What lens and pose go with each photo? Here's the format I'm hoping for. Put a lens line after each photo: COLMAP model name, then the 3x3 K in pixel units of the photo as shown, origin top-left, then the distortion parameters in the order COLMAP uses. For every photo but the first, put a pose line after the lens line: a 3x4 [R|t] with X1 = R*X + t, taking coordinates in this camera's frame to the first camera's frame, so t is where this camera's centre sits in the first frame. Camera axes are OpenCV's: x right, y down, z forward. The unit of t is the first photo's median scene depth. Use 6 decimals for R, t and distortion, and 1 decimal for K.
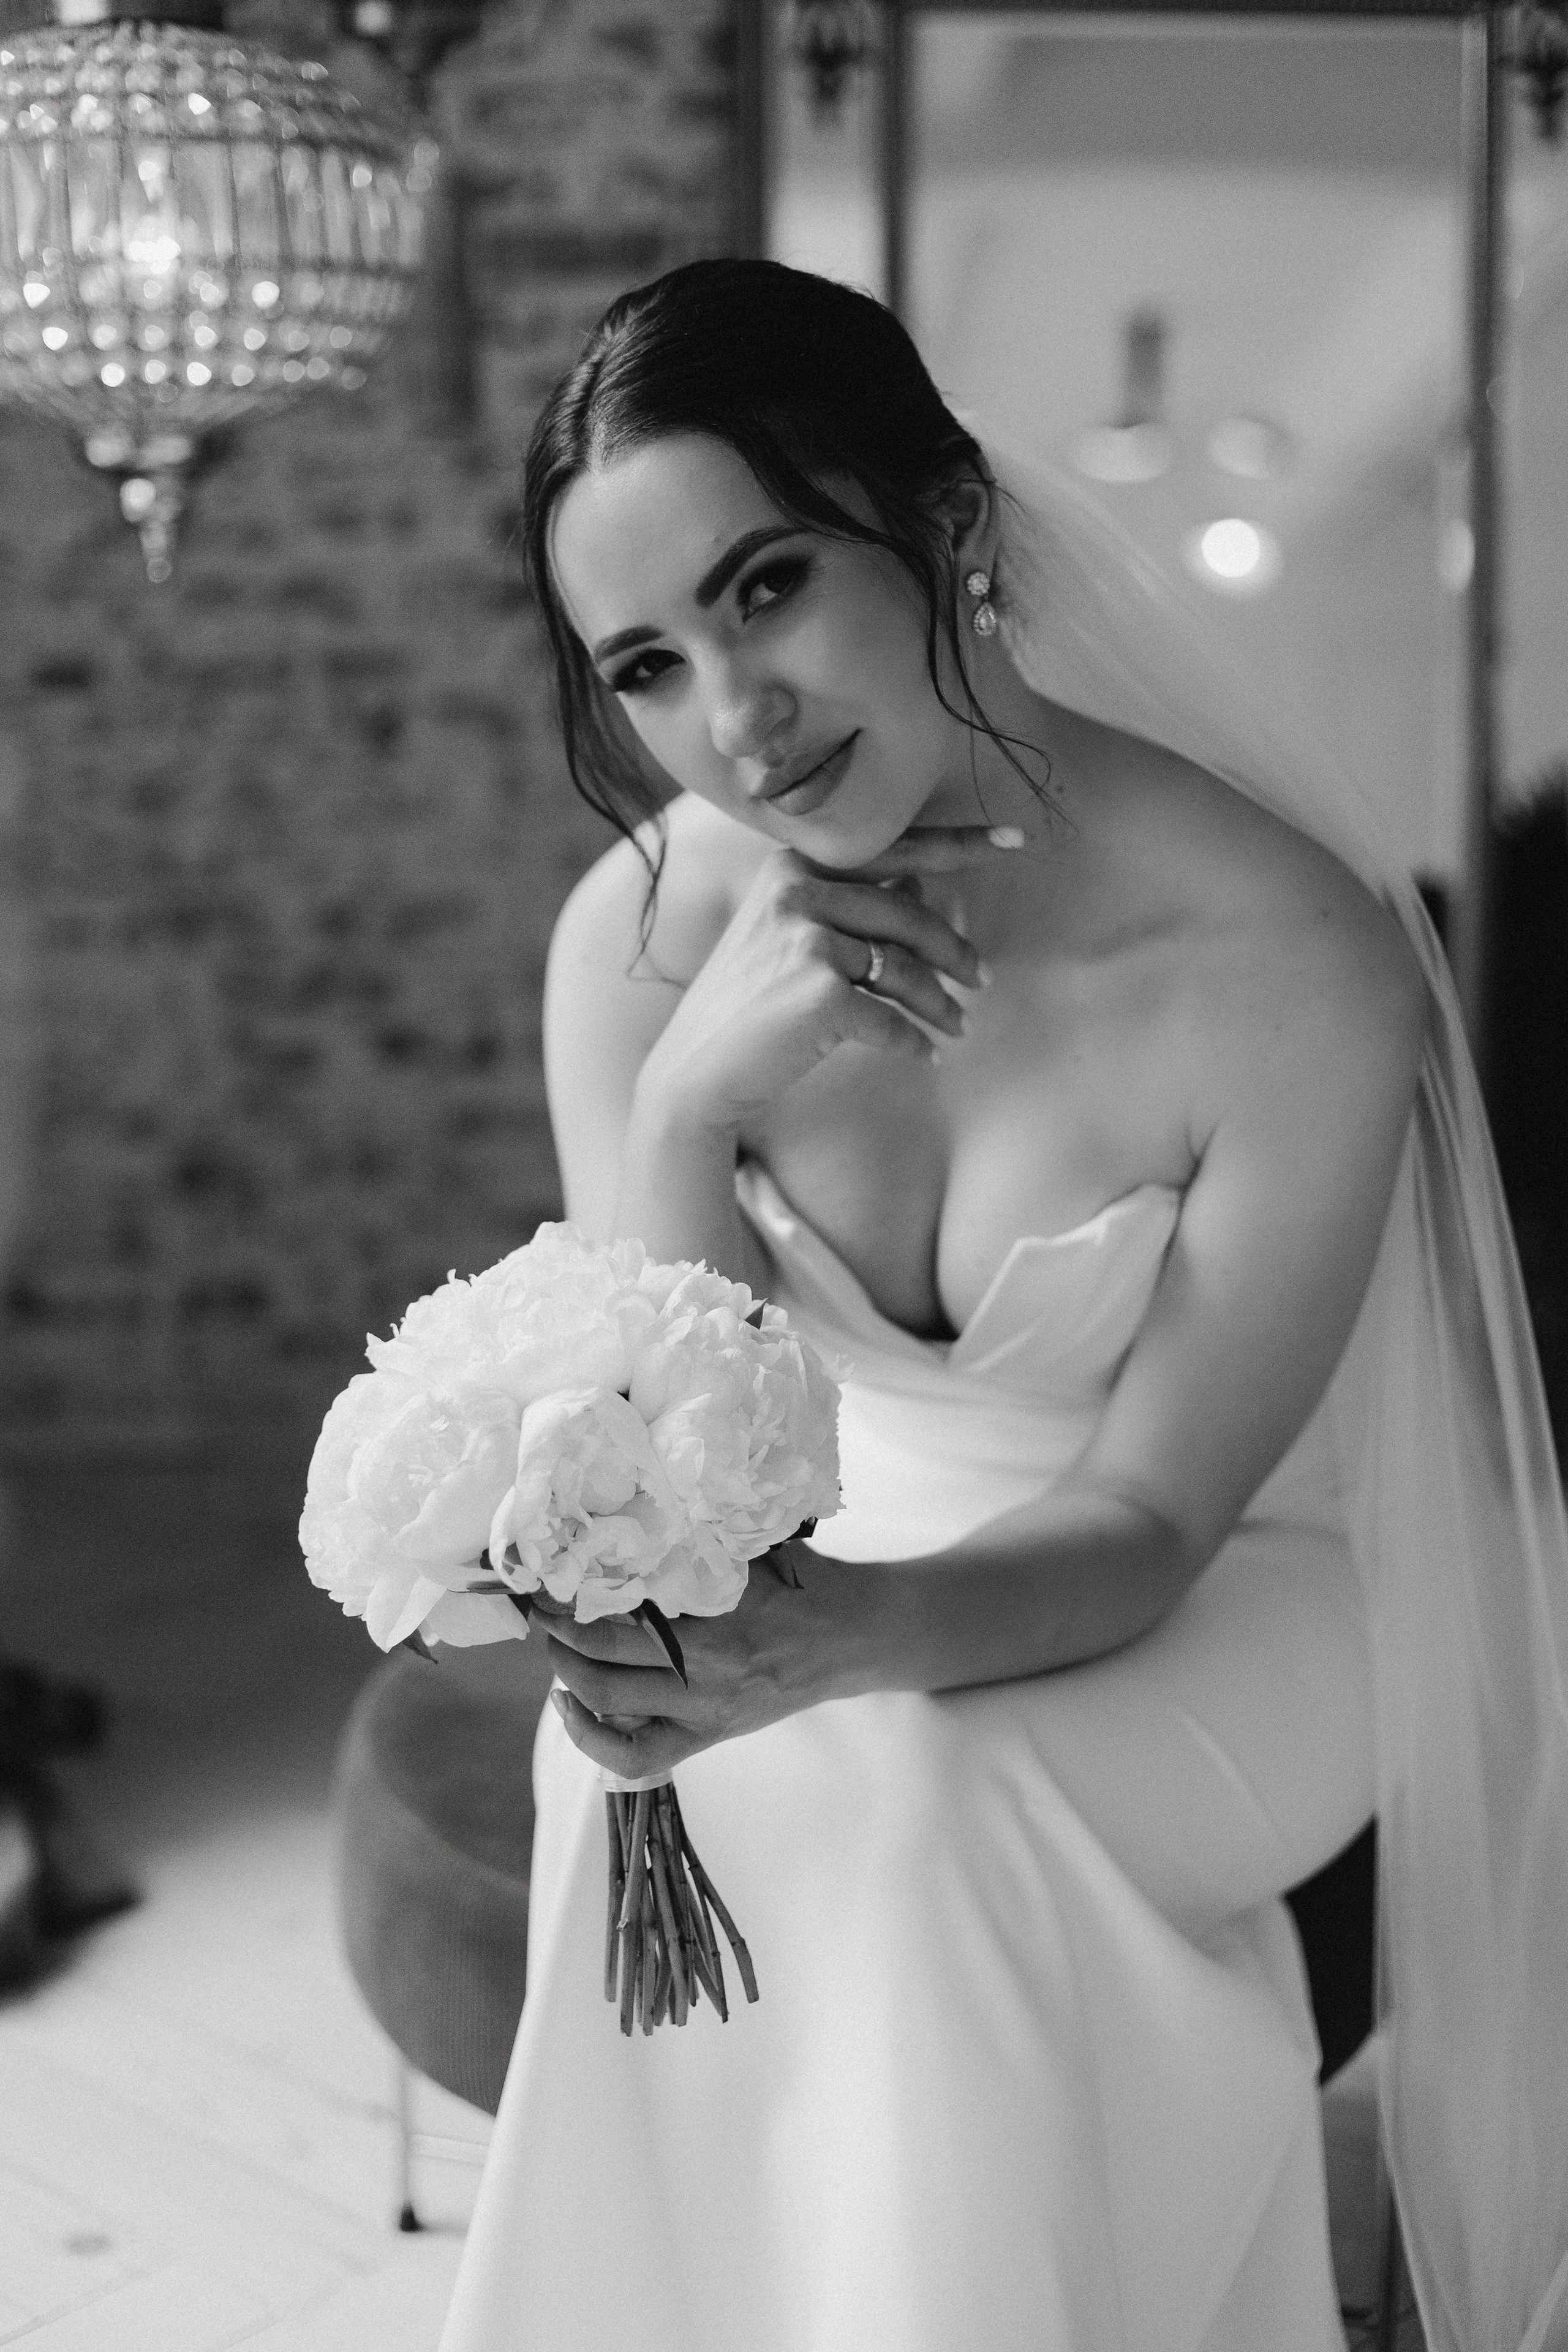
lens RADIAL K [[3460.3, 0, 789.2], [0, 3460.3, 1239.8], [0, 0, 1]] dist [-0.015842, -0.100729]
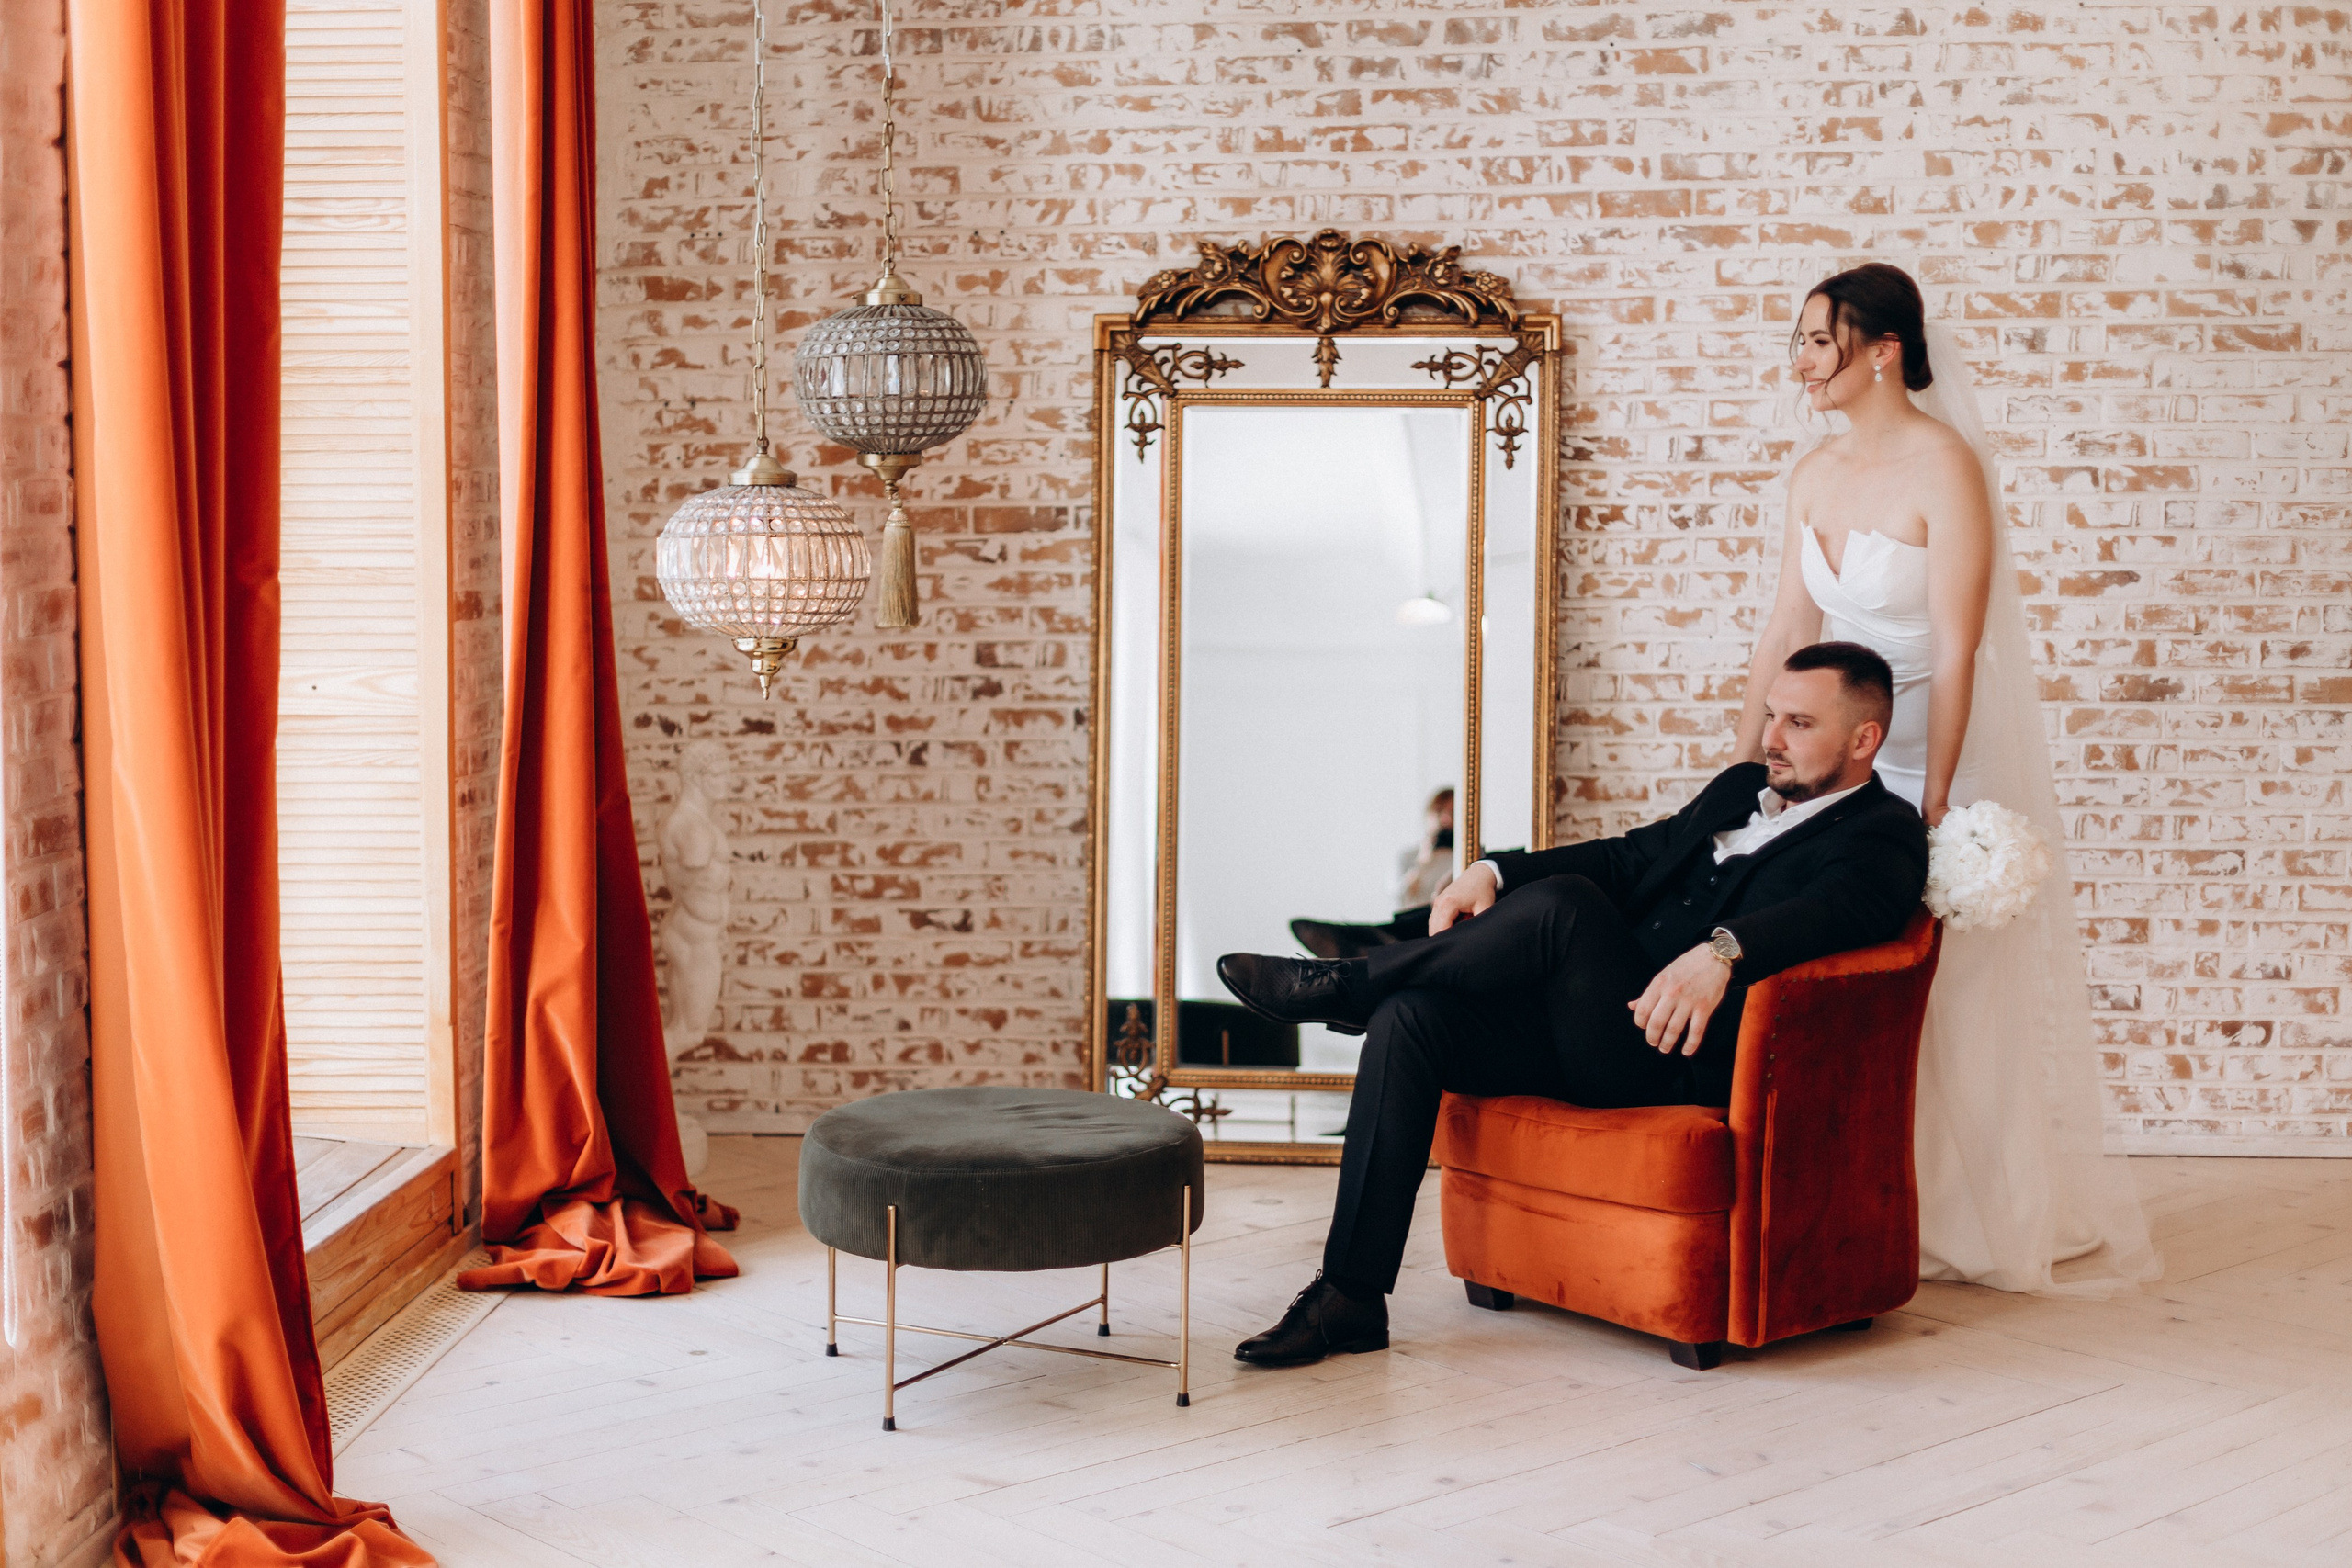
lens RADIAL K [[3375.8, 0, 1176.0], [0, 3375.8, 784.0], [0, 0, 1]] dist [0.133468, -0.913590]
pose [[0.992887, 0.017595, -0.117753, 0.433828], [-0.033848, 0.989925, -0.137485, 0.215191], [0.114148, 0.140493, 0.983480, -1.471649]]
